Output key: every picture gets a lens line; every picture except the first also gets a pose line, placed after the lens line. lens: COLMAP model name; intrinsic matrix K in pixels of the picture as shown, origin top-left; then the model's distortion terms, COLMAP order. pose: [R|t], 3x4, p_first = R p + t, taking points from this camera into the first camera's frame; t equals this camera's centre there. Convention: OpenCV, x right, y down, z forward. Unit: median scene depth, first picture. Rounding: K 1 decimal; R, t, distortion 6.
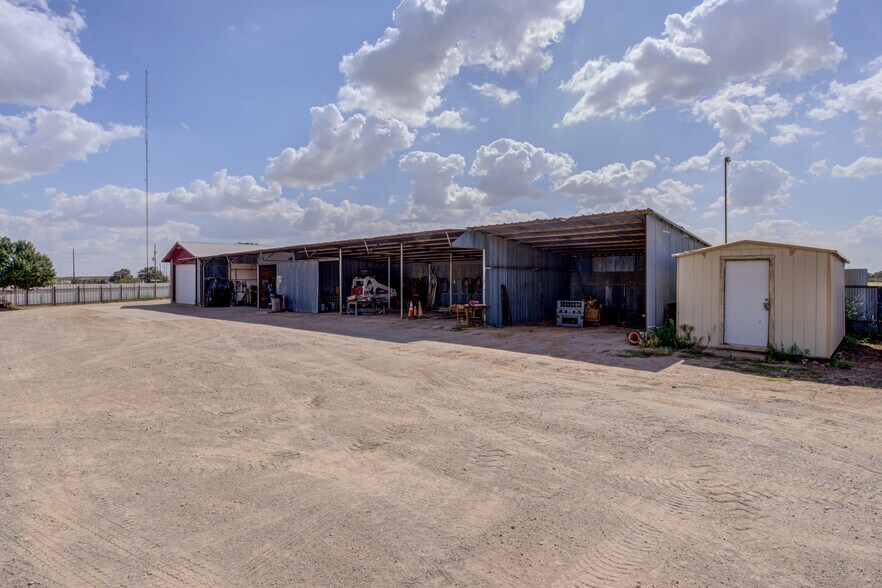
lens RADIAL K [[480.6, 0, 425.5], [0, 480.6, 267.0], [0, 0, 1]] dist [0.000665, 0.000490]
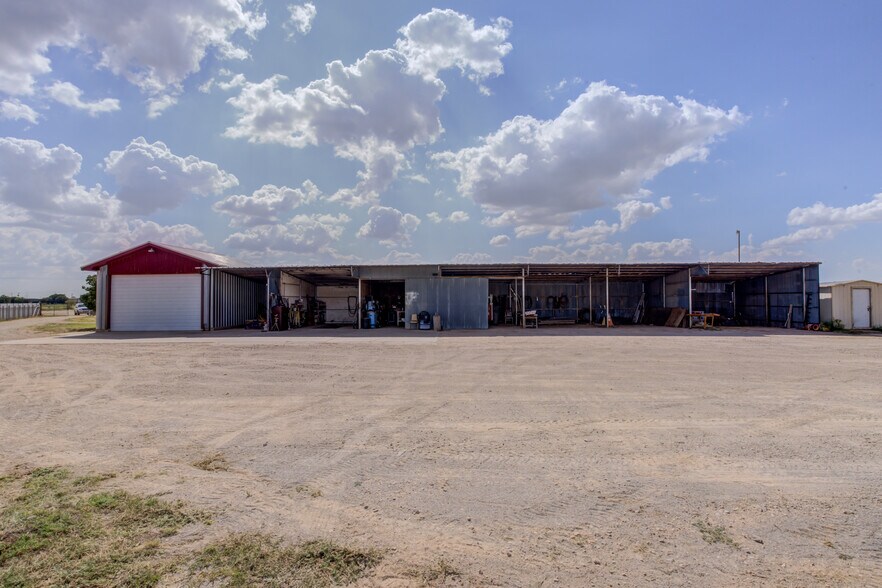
lens RADIAL K [[469.2, 0, 441.0], [0, 469.2, 294.0], [0, 0, 1]] dist [-0.044433, 0.000835]
pose [[0.742145, 0.008441, 0.670186, -0.649371], [-0.020678, 0.999733, 0.010307, 0.008225], [-0.669920, -0.021507, 0.742122, 0.220868]]
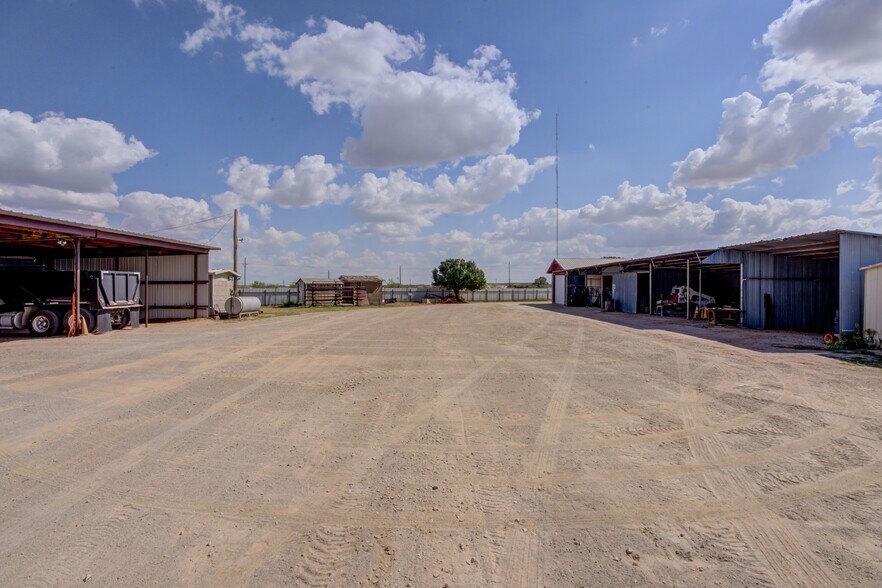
lens RADIAL K [[469.2, 0, 441.0], [0, 469.2, 294.0], [0, 0, 1]] dist [-0.044433, 0.000835]
pose [[0.709577, 0.023959, -0.704220, 0.191530], [0.005442, 0.999206, 0.039478, -0.005448], [0.704607, -0.031845, 0.708883, -0.171532]]
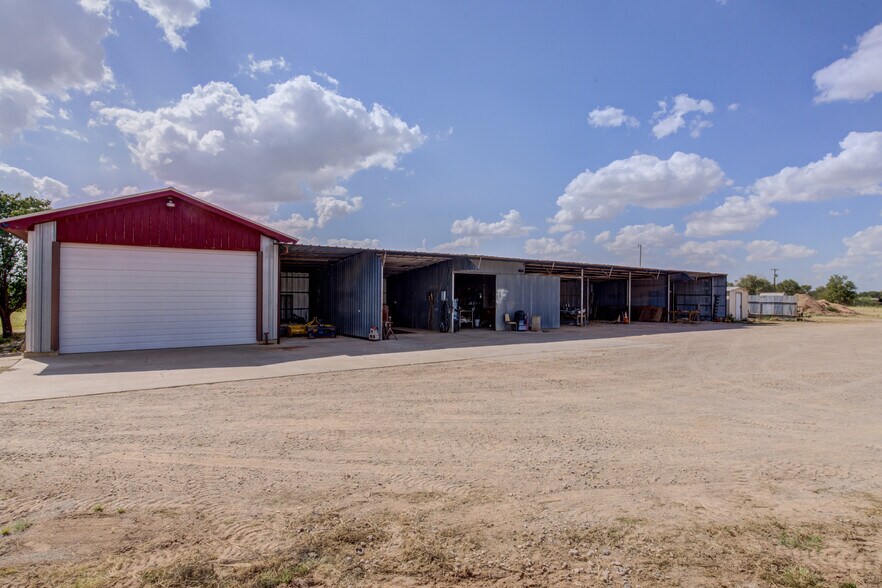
lens RADIAL K [[496.8, 0, 438.0], [0, 496.8, 290.1], [0, 0, 1]] dist [-0.130663, 0.098827]
pose [[0.178513, 0.017405, 0.983784, -0.862056], [-0.042017, 0.999066, -0.010051, 0.024221], [-0.983040, -0.039542, 0.179077, 0.717096]]
